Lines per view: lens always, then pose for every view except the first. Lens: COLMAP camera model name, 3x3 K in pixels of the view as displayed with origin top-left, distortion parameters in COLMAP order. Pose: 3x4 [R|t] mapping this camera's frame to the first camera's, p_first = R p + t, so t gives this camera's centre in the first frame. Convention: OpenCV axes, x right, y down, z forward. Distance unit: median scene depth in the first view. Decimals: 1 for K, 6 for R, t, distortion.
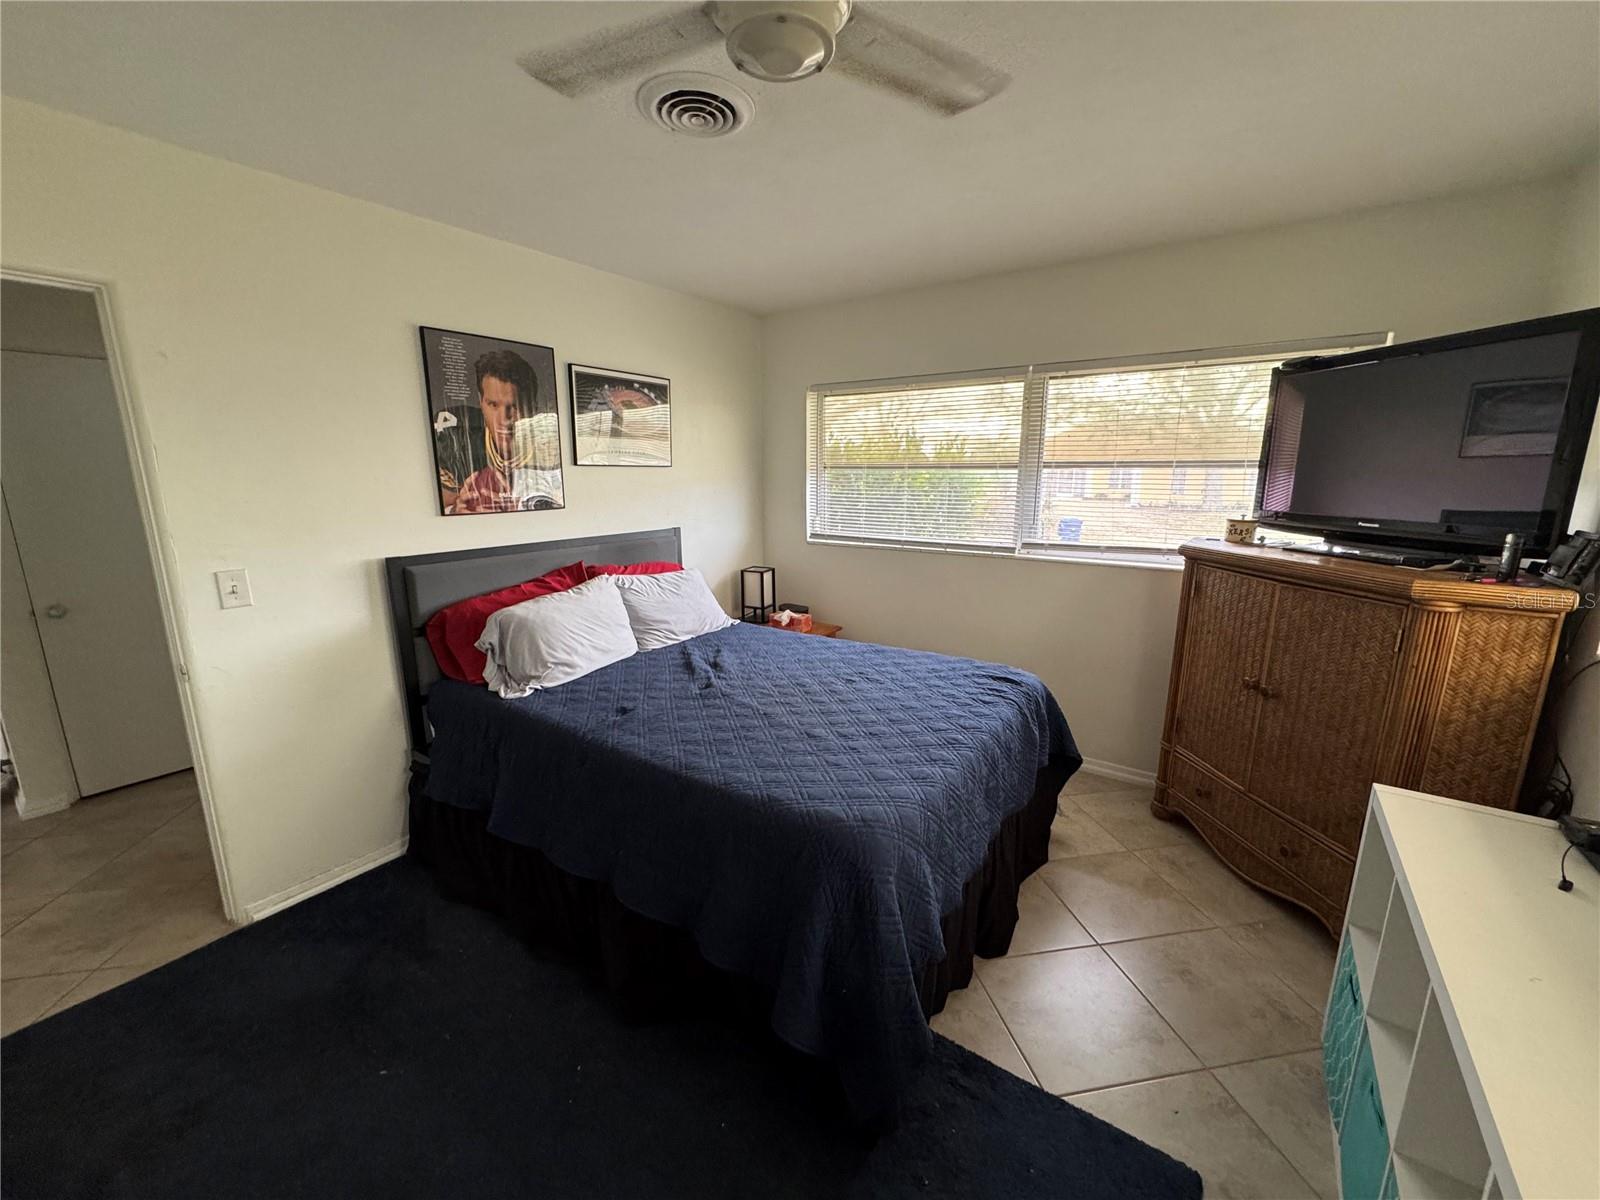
lens RADIAL K [[635.3, 0, 795.6], [0, 635.3, 600.1], [0, 0, 1]] dist [-0.002886, 0.000281]
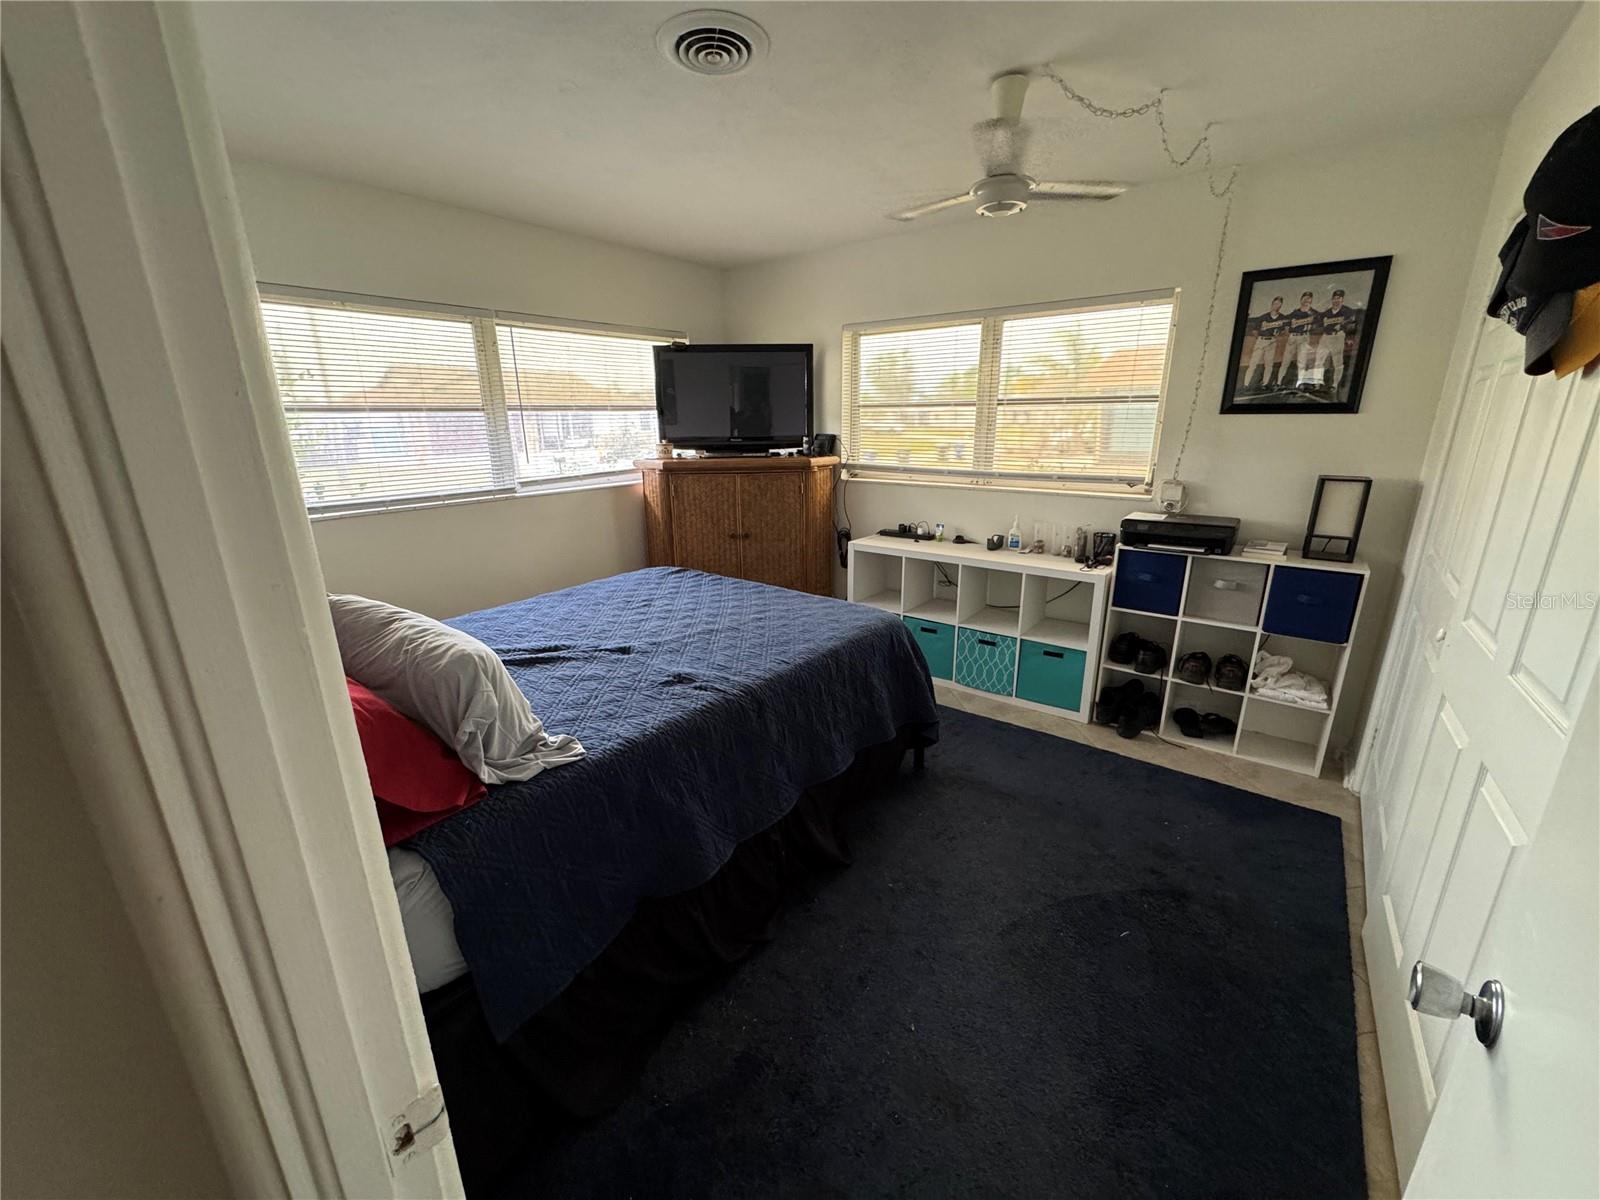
lens RADIAL K [[635.3, 0, 798.1], [0, 635.3, 601.8], [0, 0, 1]] dist [-0.002886, 0.000281]
pose [[0.048435, -0.282680, 0.957991, -0.842766], [0.209596, 0.940638, 0.266963, -0.104191], [-0.976588, 0.187861, 0.104808, 0.555267]]
